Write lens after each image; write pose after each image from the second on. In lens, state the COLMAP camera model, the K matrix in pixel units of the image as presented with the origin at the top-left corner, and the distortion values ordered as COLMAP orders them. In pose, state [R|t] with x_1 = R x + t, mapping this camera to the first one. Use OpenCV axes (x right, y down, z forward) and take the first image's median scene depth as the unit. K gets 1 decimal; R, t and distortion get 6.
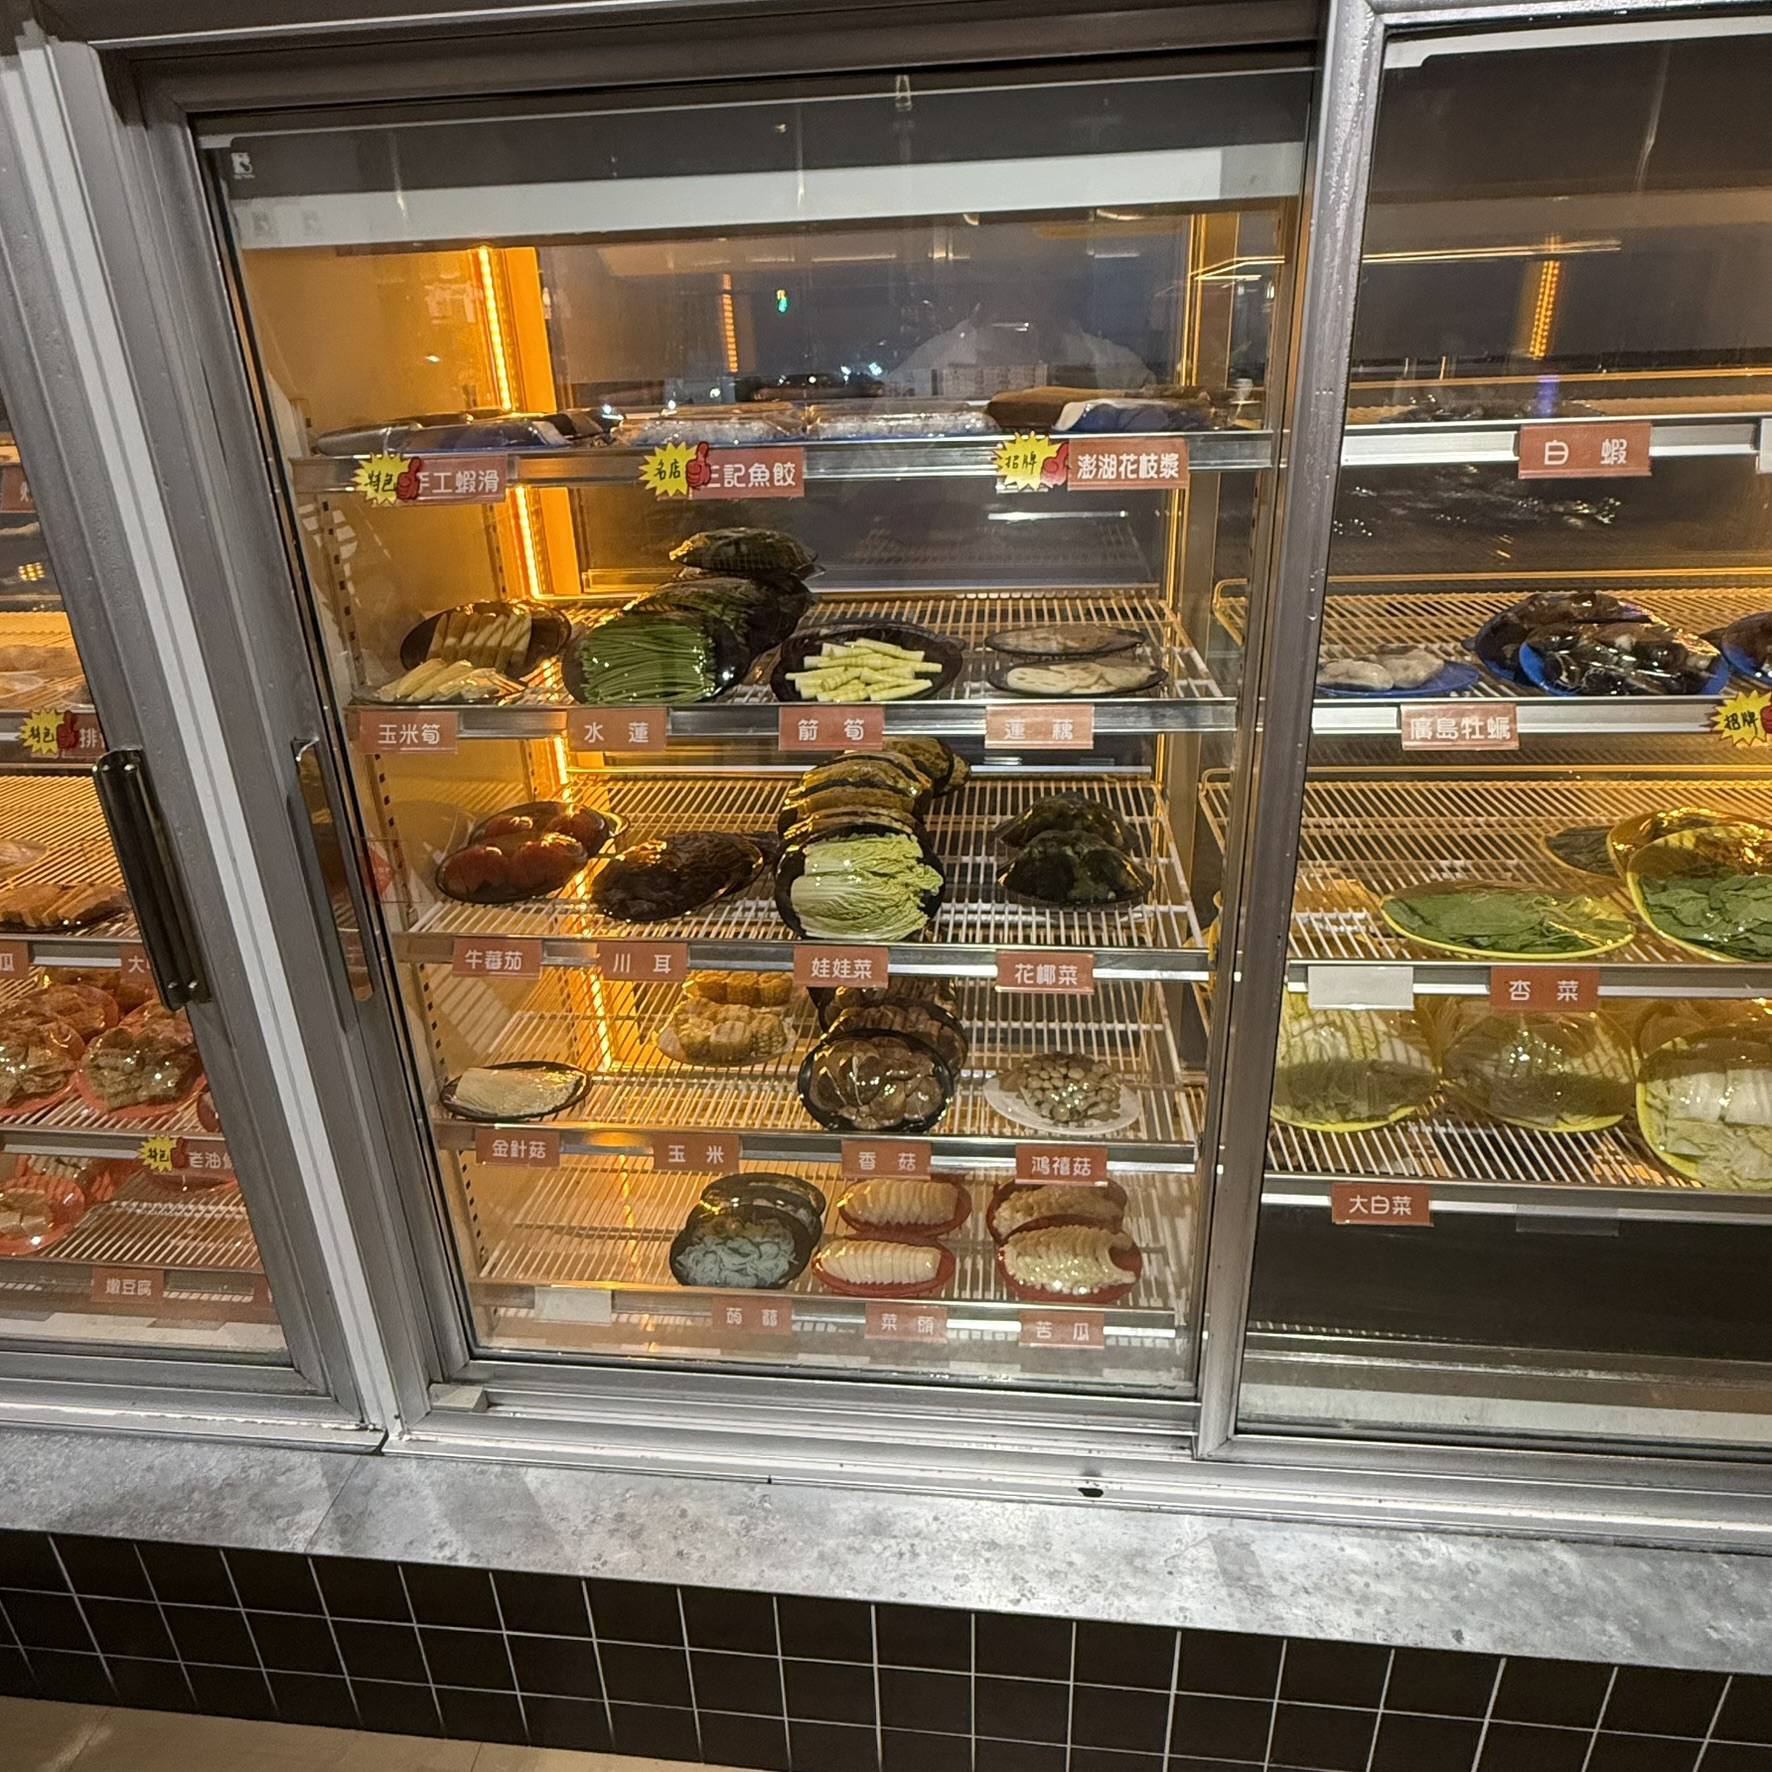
lens RADIAL K [[1250.1, 0, 886.0], [0, 1250.1, 886.0], [0, 0, 1]] dist [-0.001700, -0.000933]
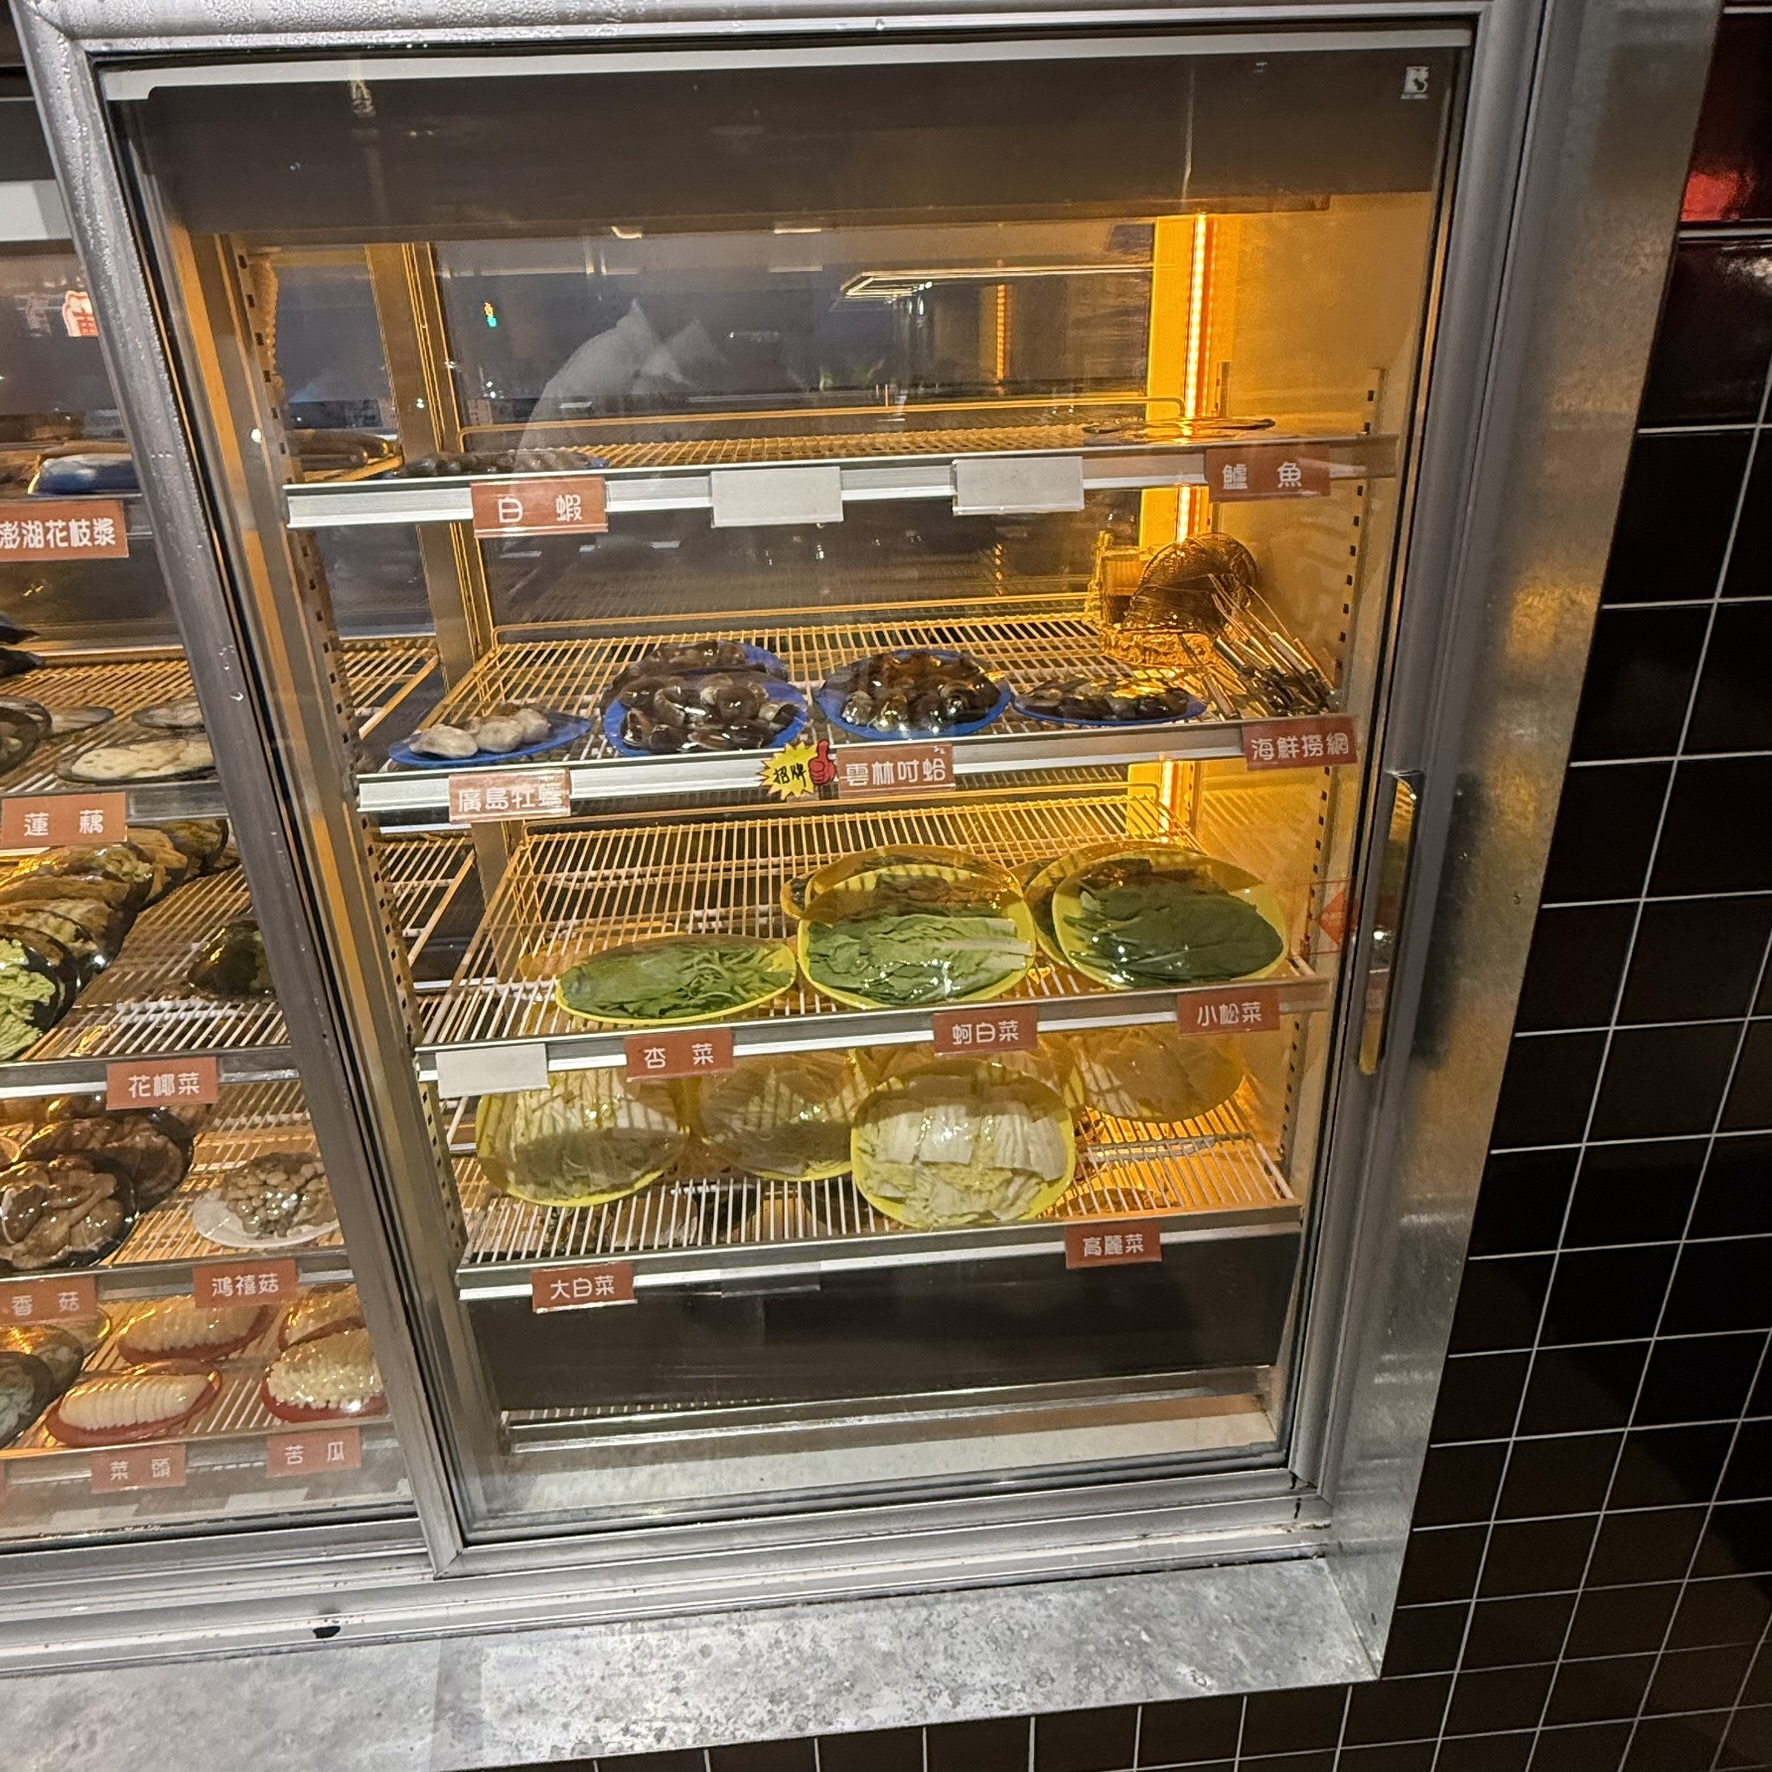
lens RADIAL K [[1250.1, 0, 886.0], [0, 1250.1, 886.0], [0, 0, 1]] dist [-0.001700, -0.000933]
pose [[0.981979, -0.074839, 0.173539, 0.481319], [0.076100, 0.997100, -0.000613, -0.031545], [-0.172990, 0.013808, 0.984827, 0.018450]]
